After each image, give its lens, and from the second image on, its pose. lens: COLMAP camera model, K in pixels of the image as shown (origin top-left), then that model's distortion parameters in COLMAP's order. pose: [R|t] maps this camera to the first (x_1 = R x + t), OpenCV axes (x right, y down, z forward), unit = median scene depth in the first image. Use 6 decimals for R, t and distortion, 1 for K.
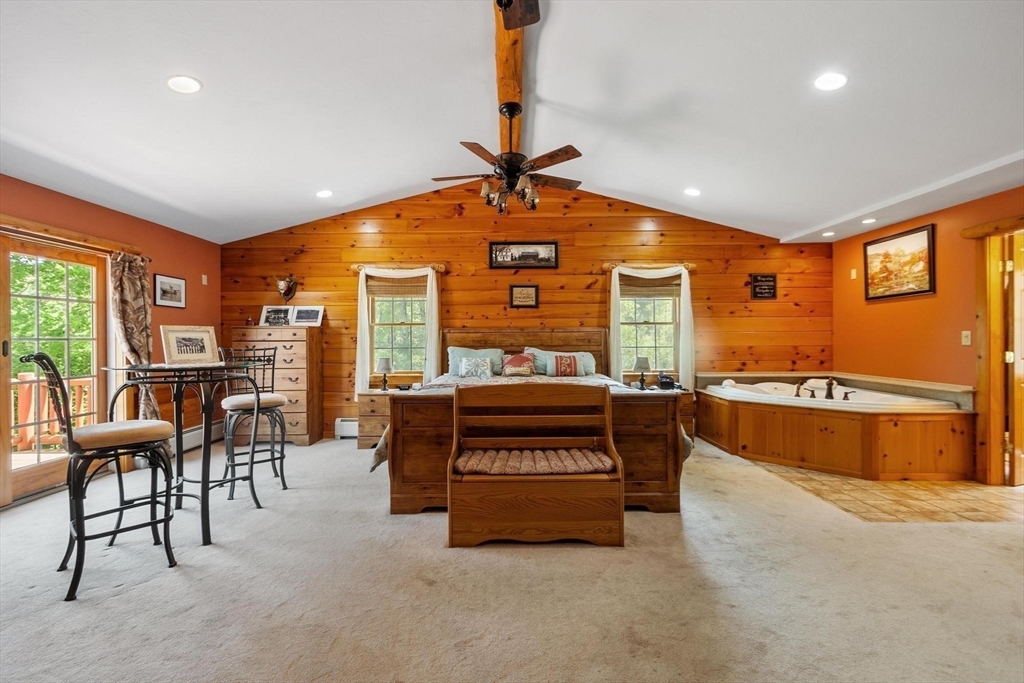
lens RADIAL K [[451.2, 0, 503.6], [0, 451.2, 336.3], [0, 0, 1]] dist [0.003293, -0.001785]
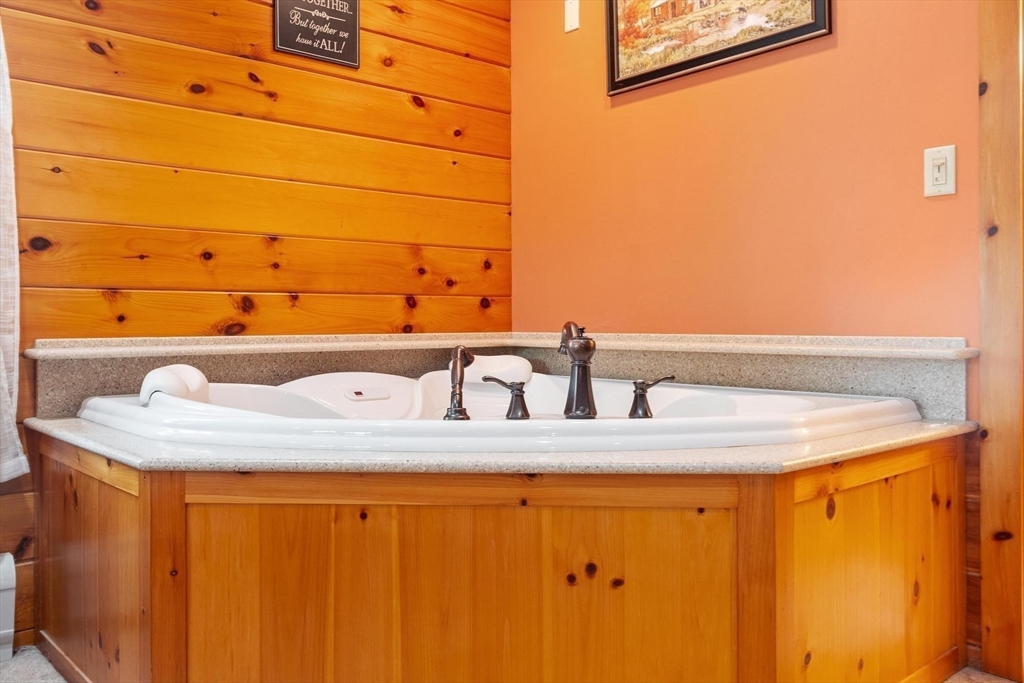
lens RADIAL K [[888.4, 0, 511.6], [0, 888.4, 330.4], [0, 0, 1]] dist [0.007684, 0.004805]
pose [[0.744392, -0.010012, 0.667668, 0.339804], [0.001112, 0.999905, 0.013755, 0.074676], [-0.667742, -0.009497, 0.744332, 0.583384]]
